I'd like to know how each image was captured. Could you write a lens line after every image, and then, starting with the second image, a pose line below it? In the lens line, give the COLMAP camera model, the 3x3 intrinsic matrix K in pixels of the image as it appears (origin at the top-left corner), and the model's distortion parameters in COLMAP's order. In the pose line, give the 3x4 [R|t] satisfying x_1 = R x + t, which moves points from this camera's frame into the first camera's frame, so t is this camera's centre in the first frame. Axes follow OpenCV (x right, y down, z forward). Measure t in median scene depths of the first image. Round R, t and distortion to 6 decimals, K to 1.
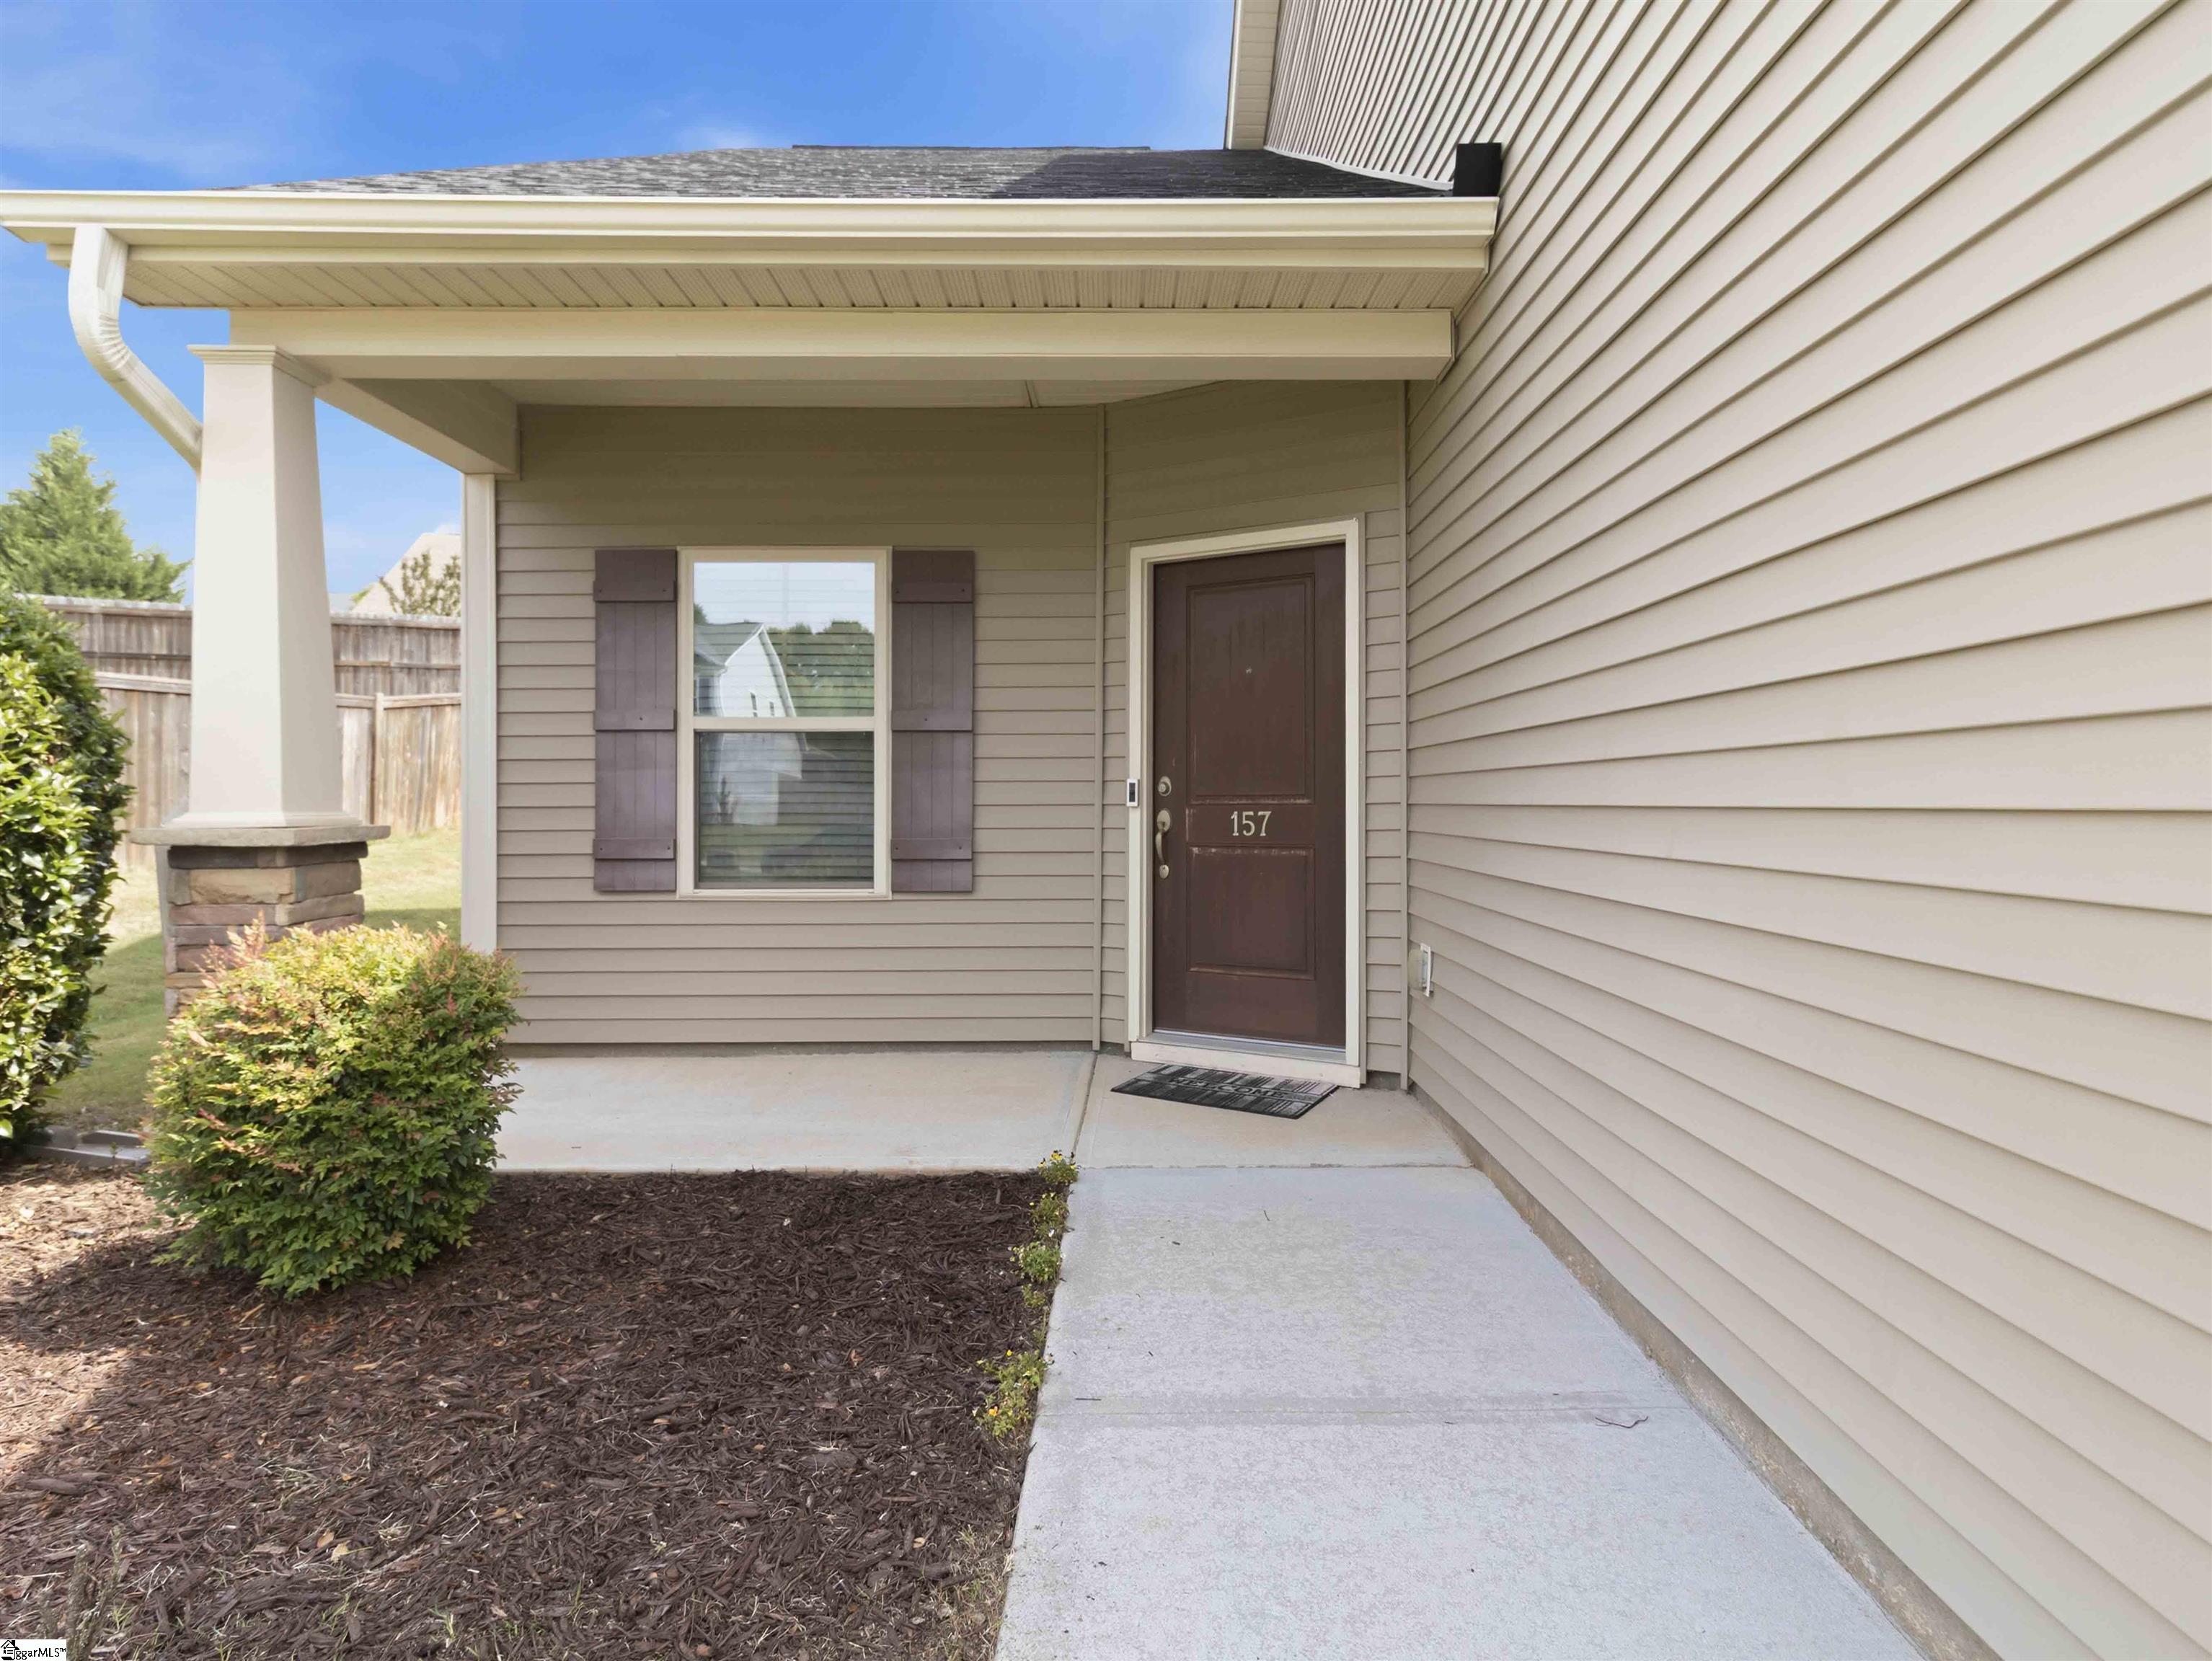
lens RADIAL K [[1128.3, 0, 1182.3], [0, 1128.3, 795.6], [0, 0, 1]] dist [-0.000175, -0.000203]
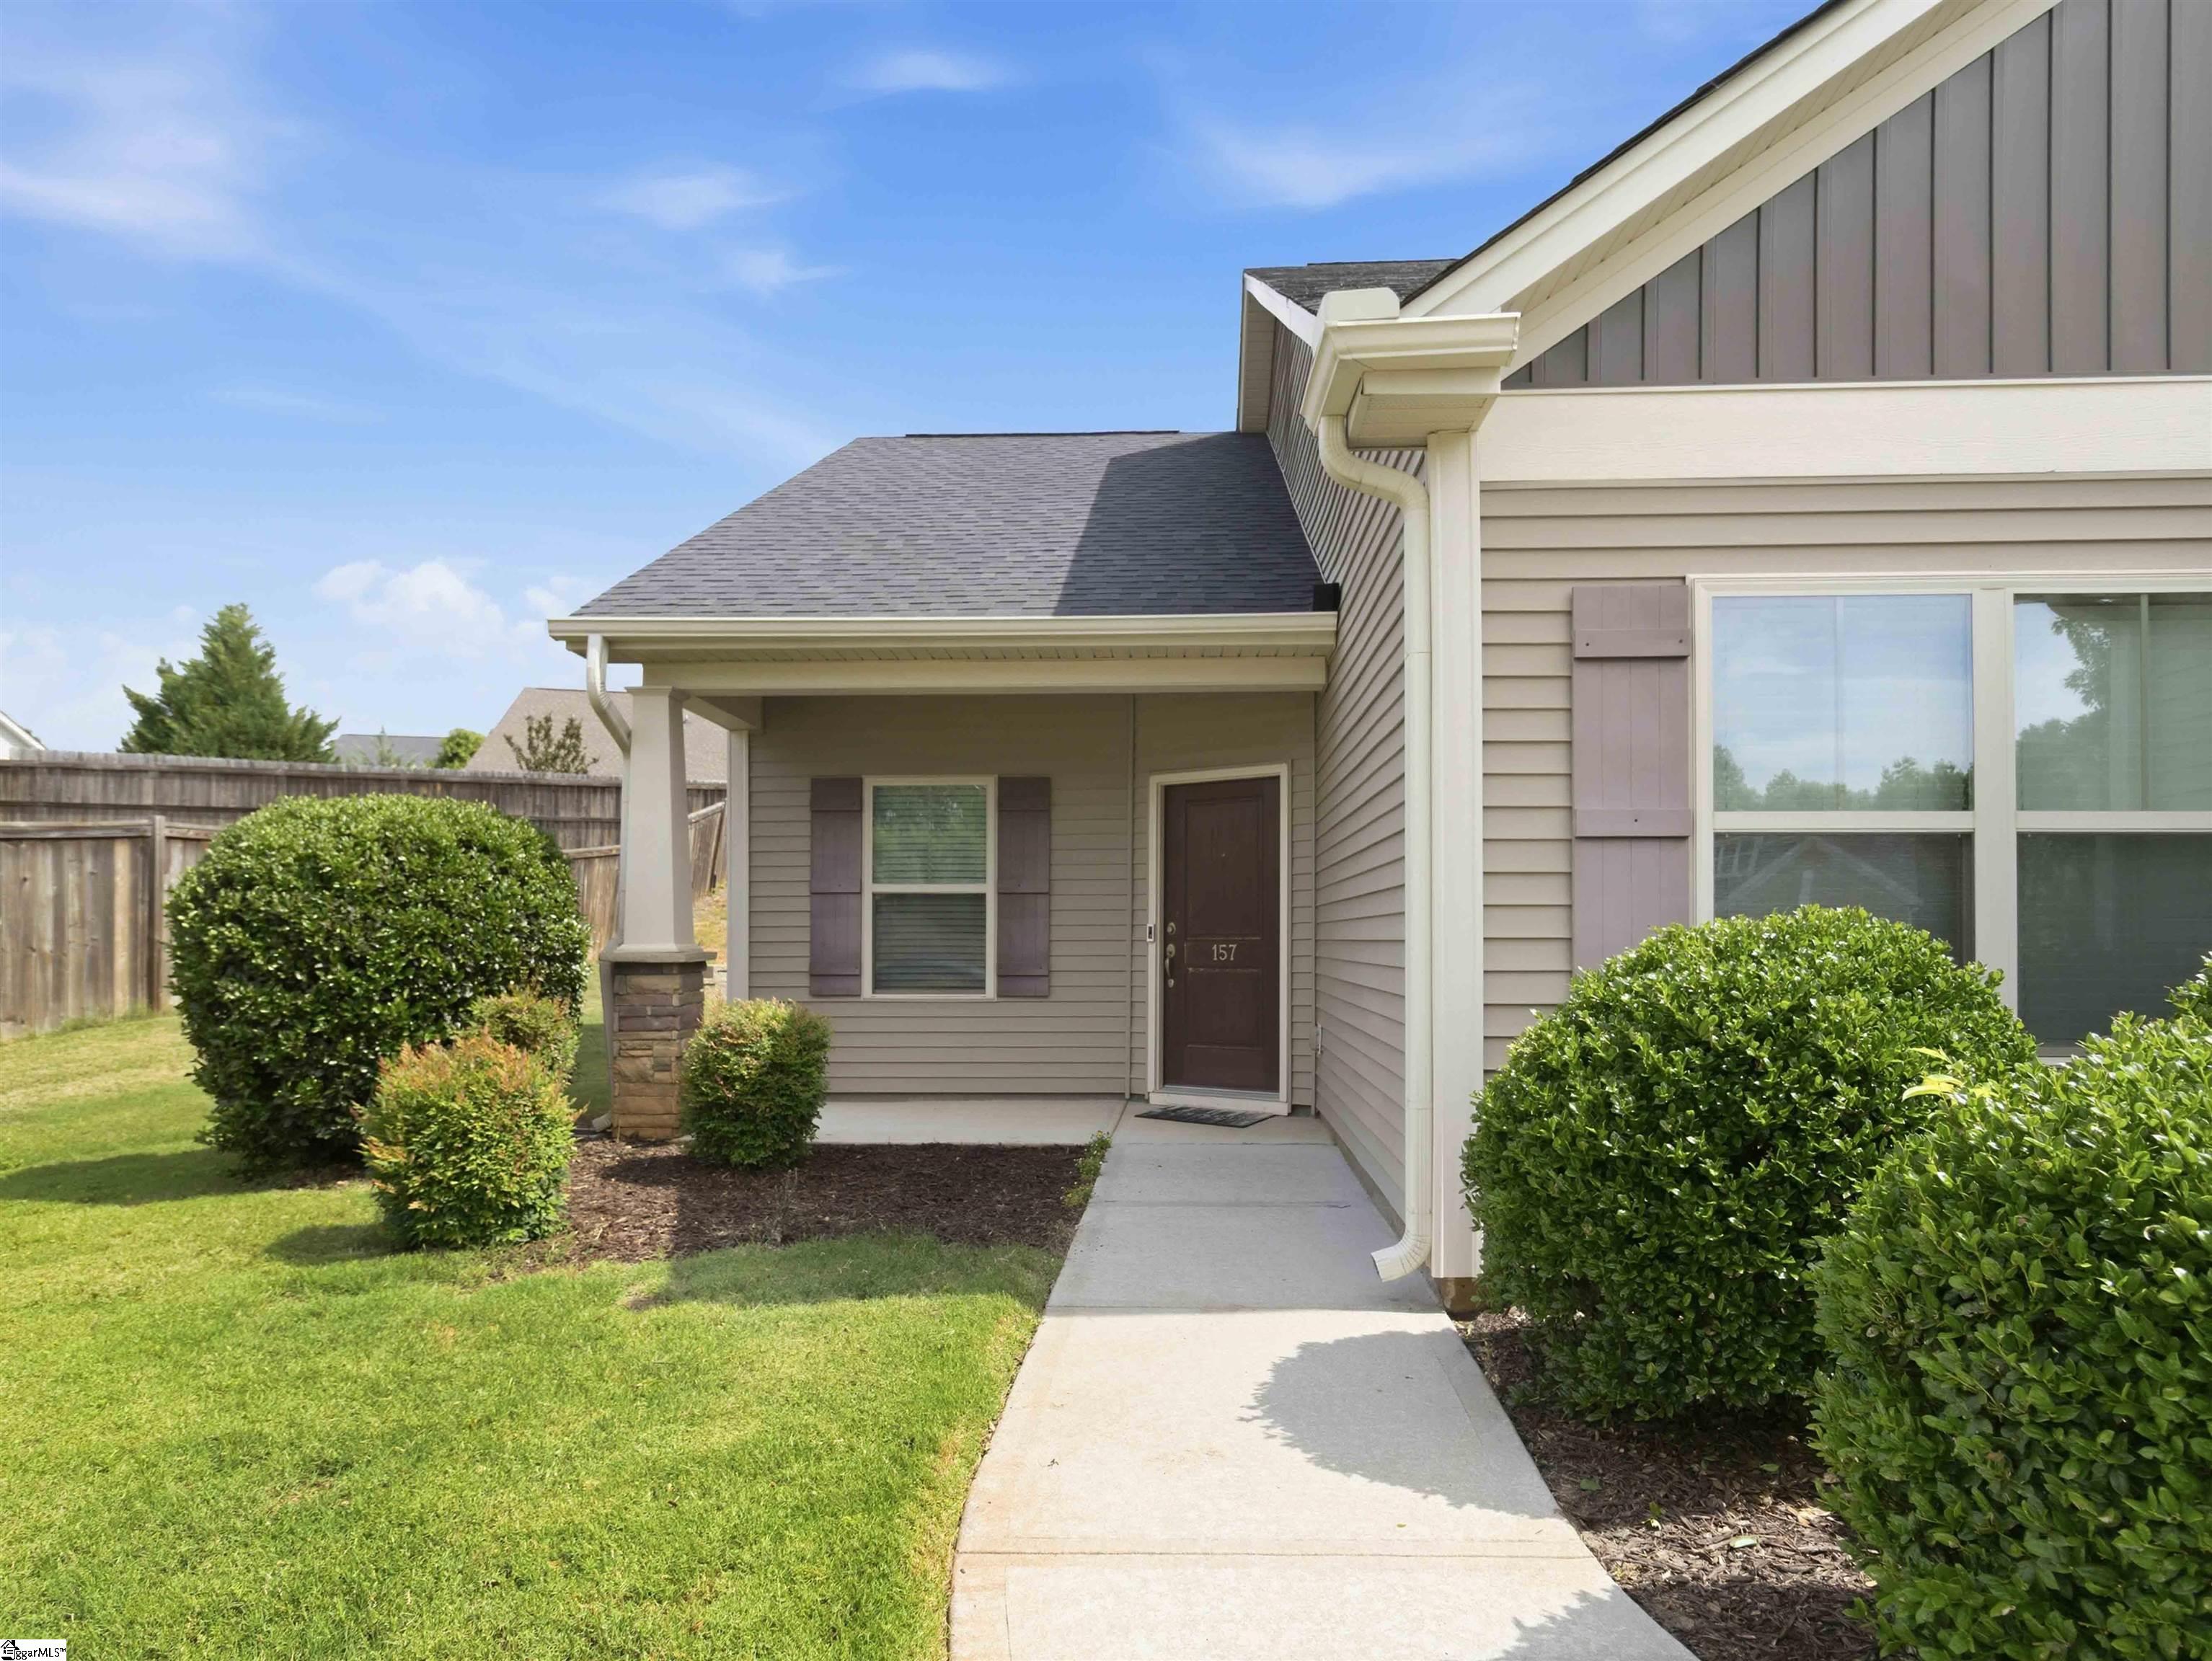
lens RADIAL K [[1200.6, 0, 1165.9], [0, 1200.6, 879.8], [0, 0, 1]] dist [0.002146, 0.000209]
pose [[0.997754, -0.002789, -0.066923, 0.087988], [-0.000207, 0.999000, -0.044719, -0.001325], [0.066981, 0.044633, 0.996755, -0.653528]]
